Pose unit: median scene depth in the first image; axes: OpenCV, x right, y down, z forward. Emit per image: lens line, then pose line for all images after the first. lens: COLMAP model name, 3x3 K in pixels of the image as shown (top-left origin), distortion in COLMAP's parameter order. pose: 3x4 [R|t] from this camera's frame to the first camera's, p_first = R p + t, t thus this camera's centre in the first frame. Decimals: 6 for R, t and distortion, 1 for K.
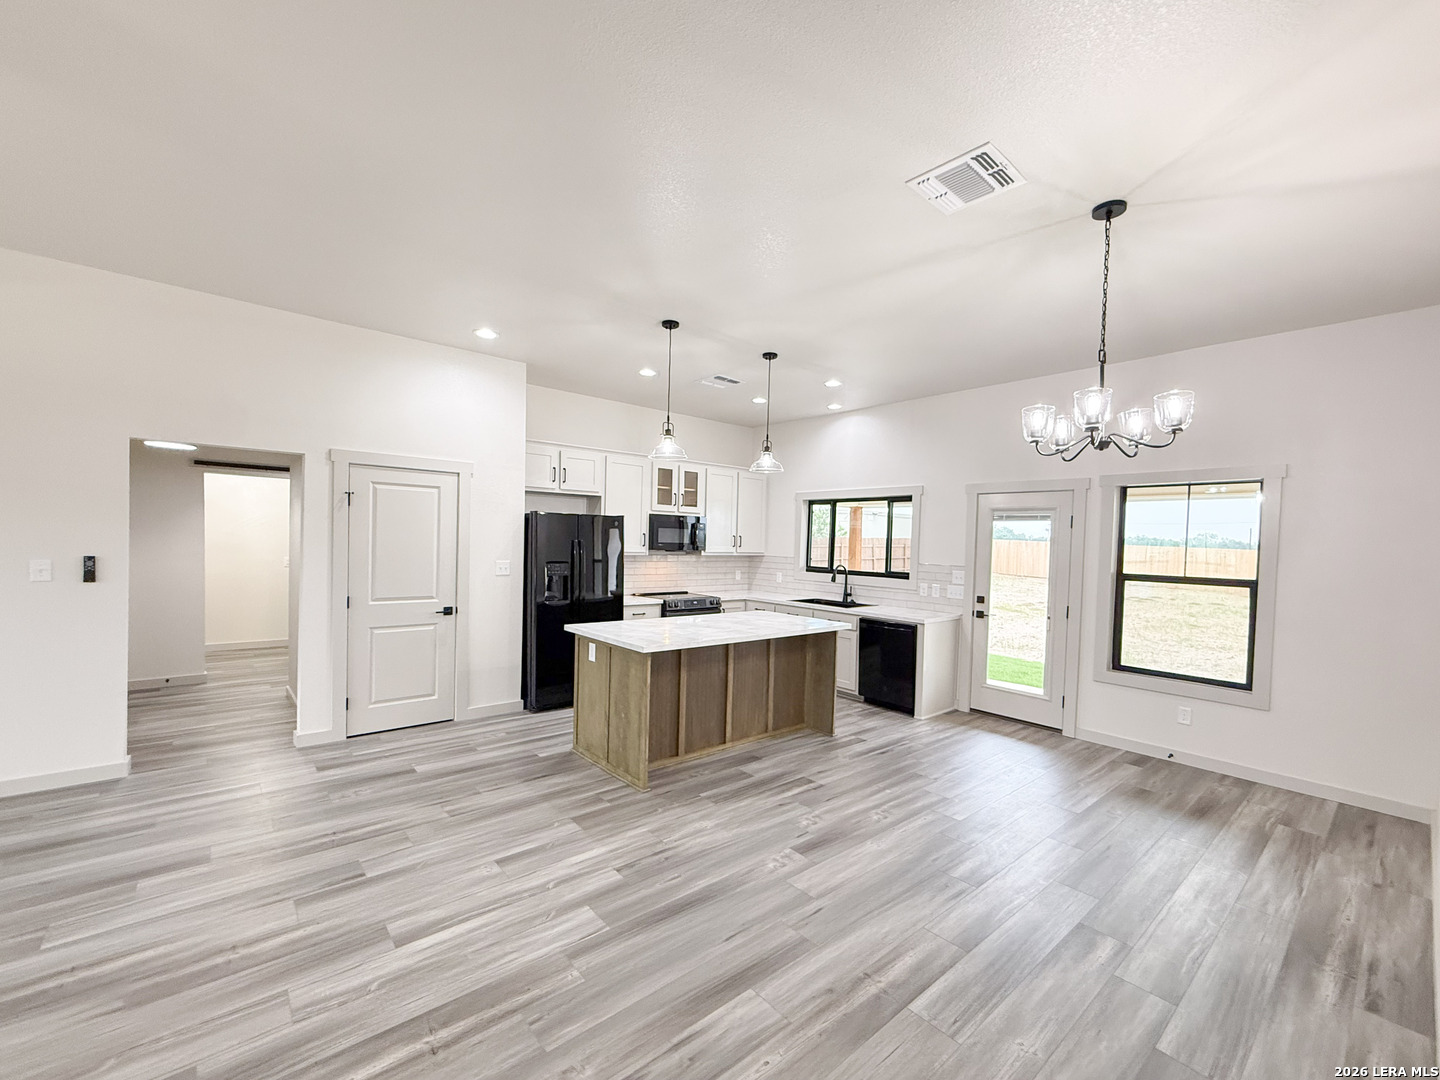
lens RADIAL K [[600.4, 0, 717.4], [0, 600.4, 554.8], [0, 0, 1]] dist [0.000311, 0.000360]
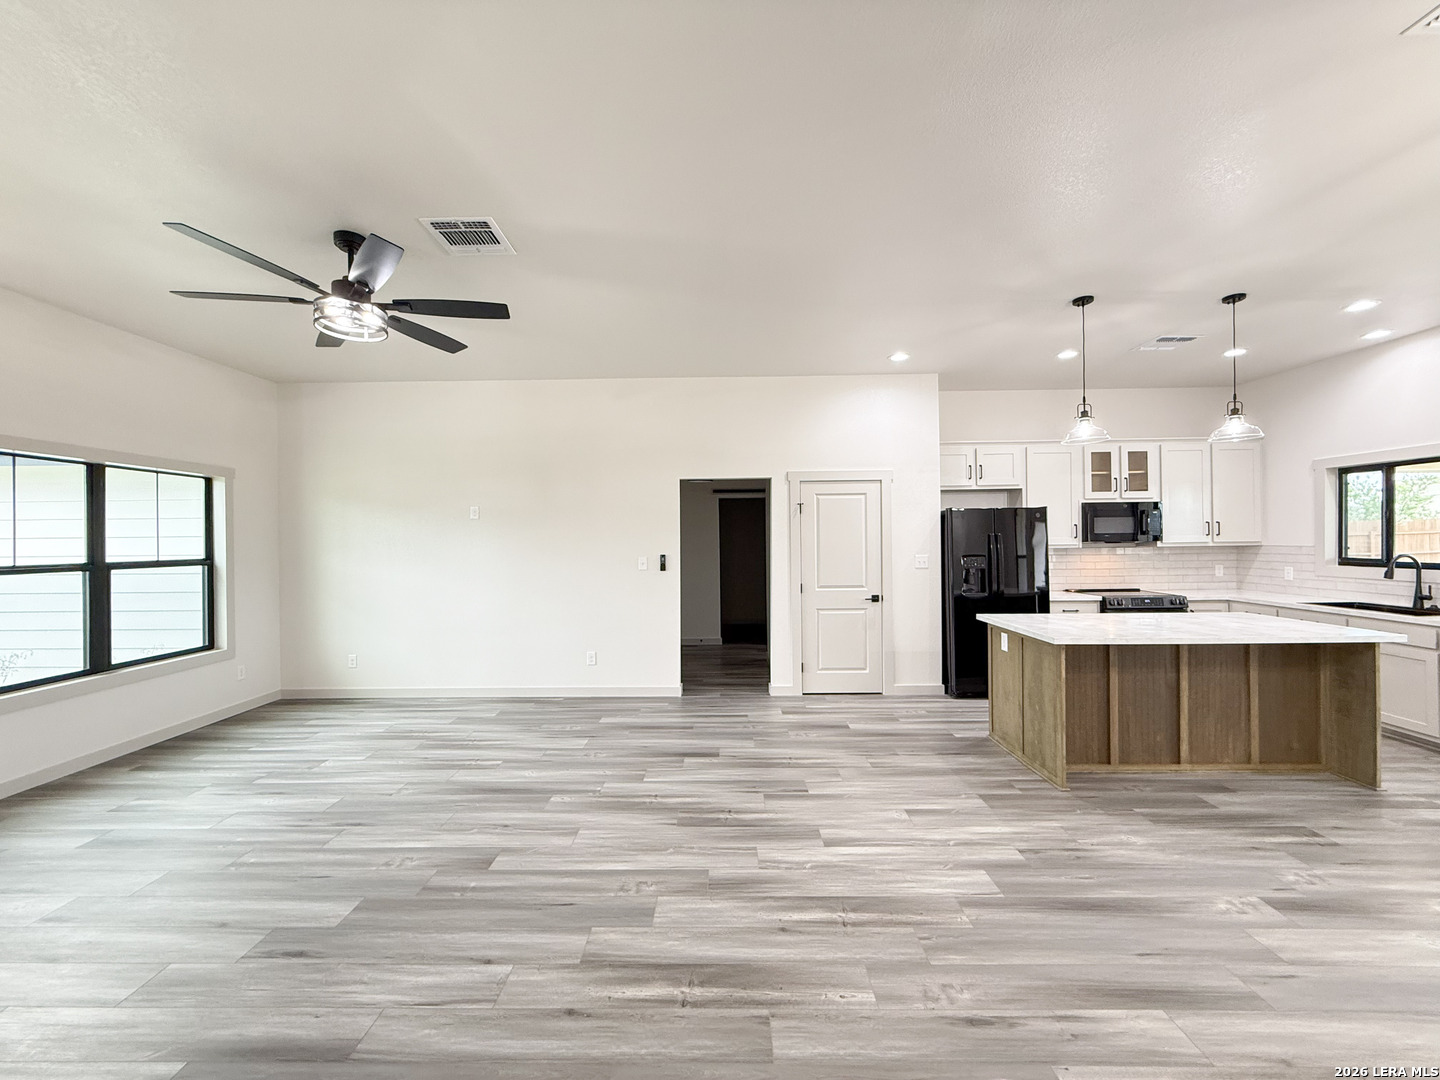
lens RADIAL K [[575.3, 0, 715.3], [0, 575.3, 538.3], [0, 0, 1]] dist [-0.000280, 0.000446]
pose [[0.749844, -0.035450, -0.660665, 0.064364], [0.016505, 0.999255, -0.034885, 0.010749], [0.661409, 0.015254, 0.749870, -0.050316]]
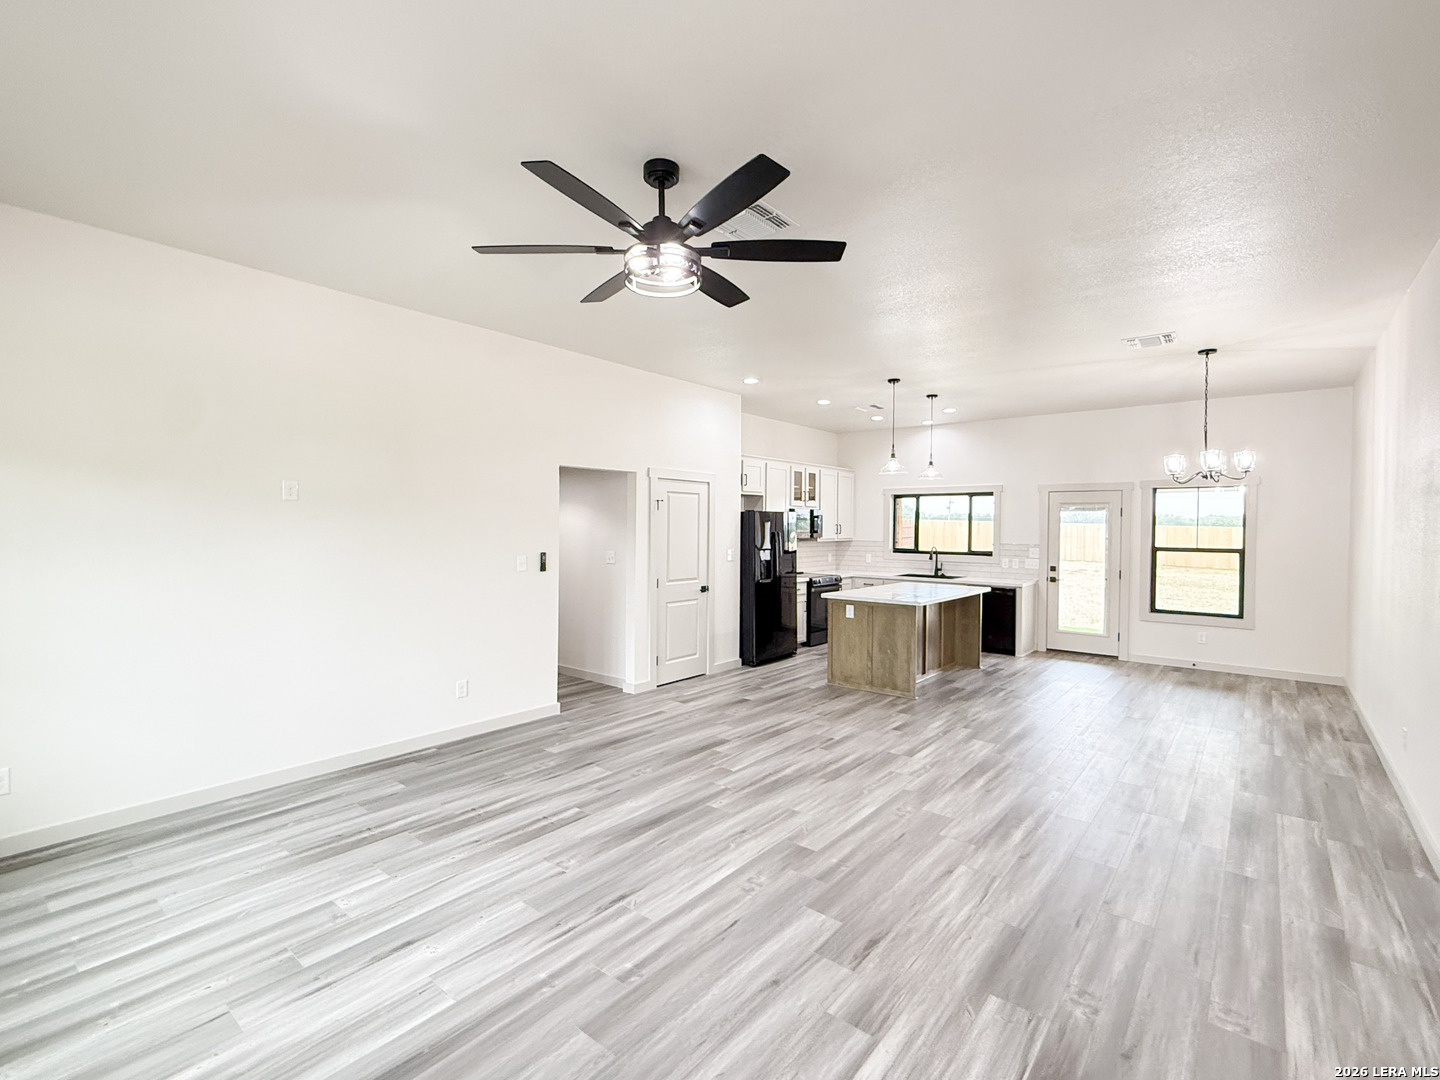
lens RADIAL K [[663.6, 0, 718.5], [0, 663.6, 539.1], [0, 0, 1]] dist [0.000252, 0.000625]
pose [[0.984020, -0.023198, 0.176540, -0.682793], [0.023216, 0.999729, 0.001966, -0.016747], [-0.176538, 0.002164, 0.984292, -0.424411]]
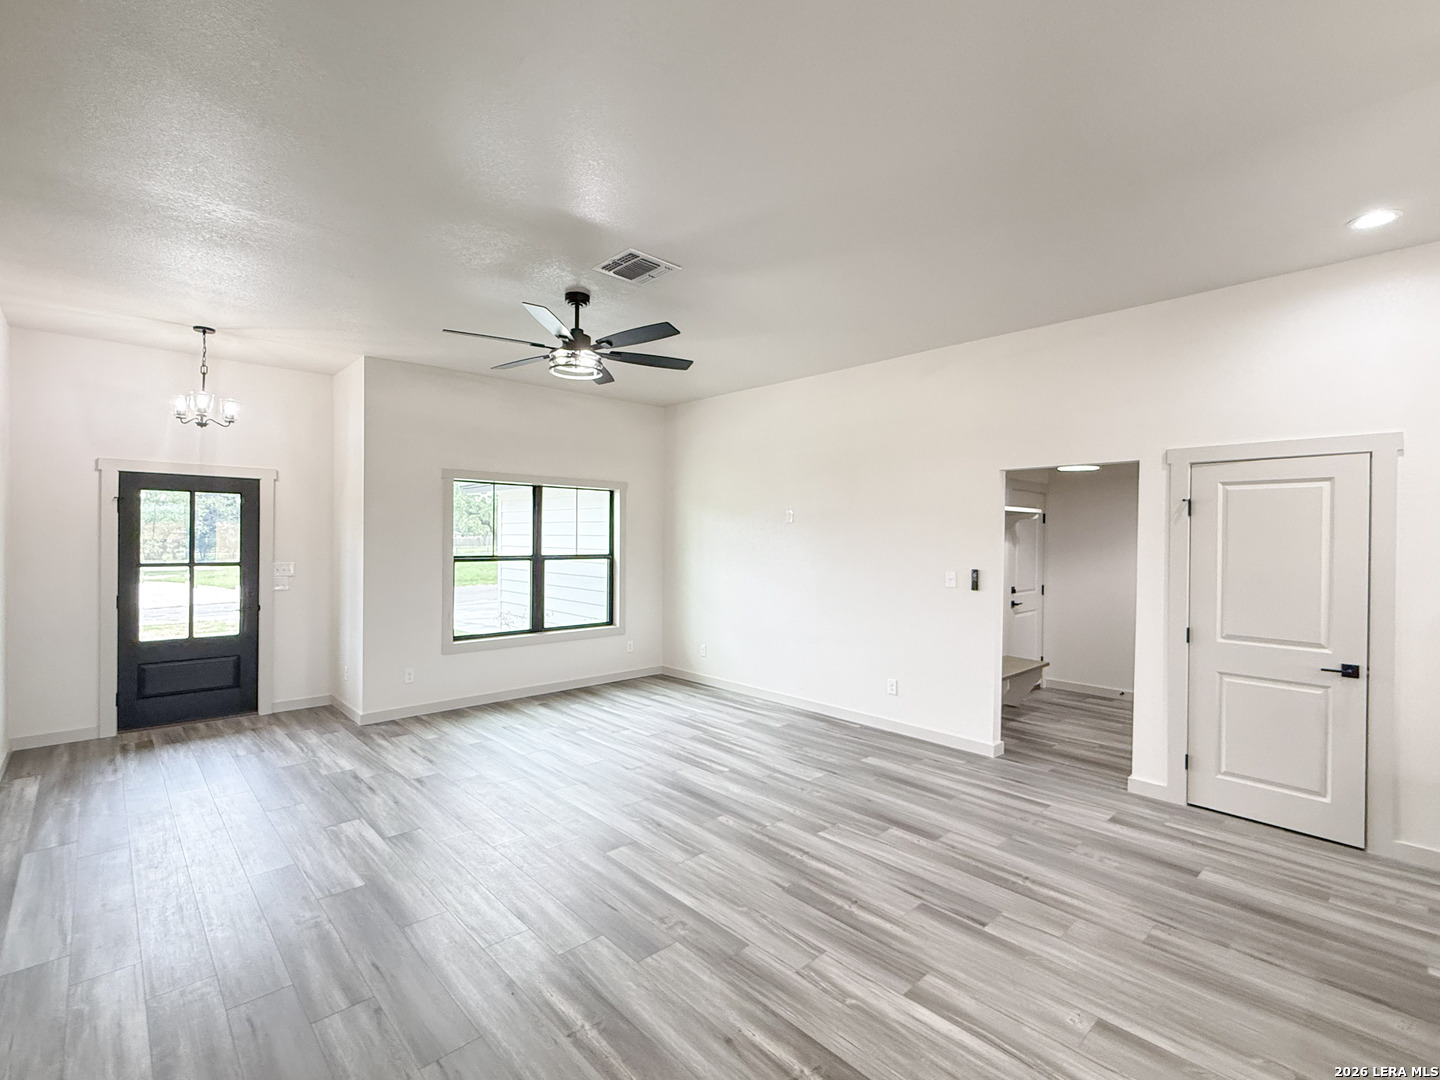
lens RADIAL K [[663.6, 0, 718.5], [0, 663.6, 539.1], [0, 0, 1]] dist [0.000252, 0.000625]
pose [[0.047834, -0.021423, -0.998626, 0.232658], [-0.028781, 0.999325, -0.022817, -0.010927], [0.998441, 0.029833, 0.047185, 0.299150]]
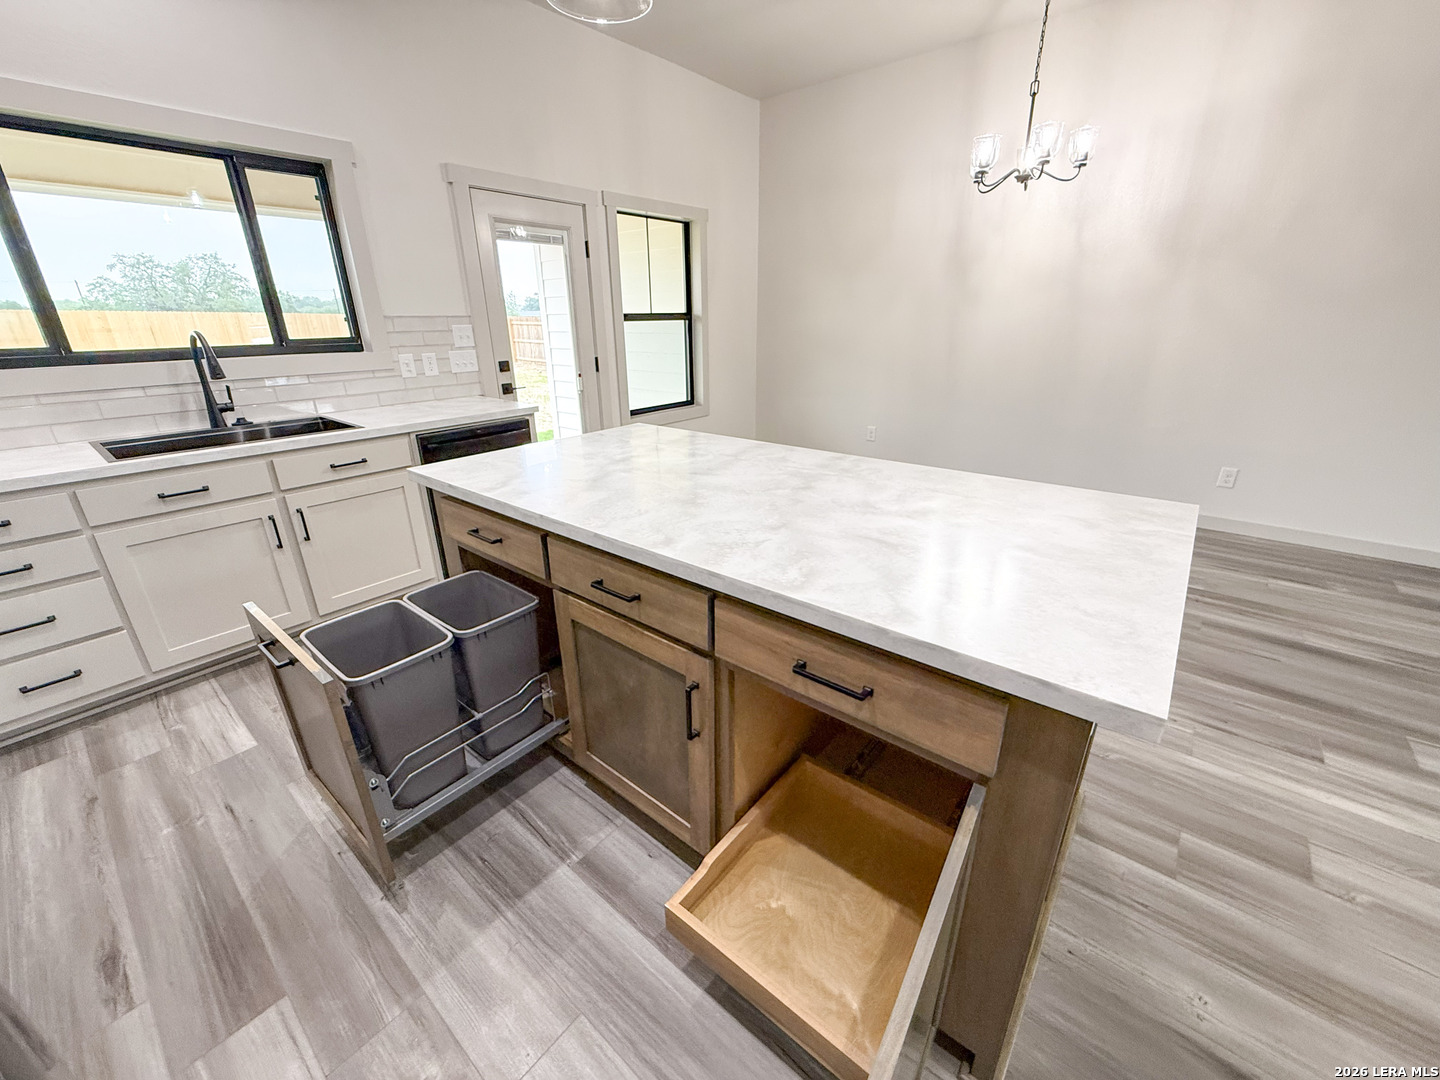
lens RADIAL K [[578.6, 0, 715.7], [0, 578.6, 540.9], [0, 0, 1]] dist [-0.000618, -0.000200]
pose [[-0.174551, -0.382931, 0.907136, -0.322389], [0.028844, 0.918895, 0.393445, 0.005582], [-0.984226, 0.094841, -0.149348, 1.027138]]
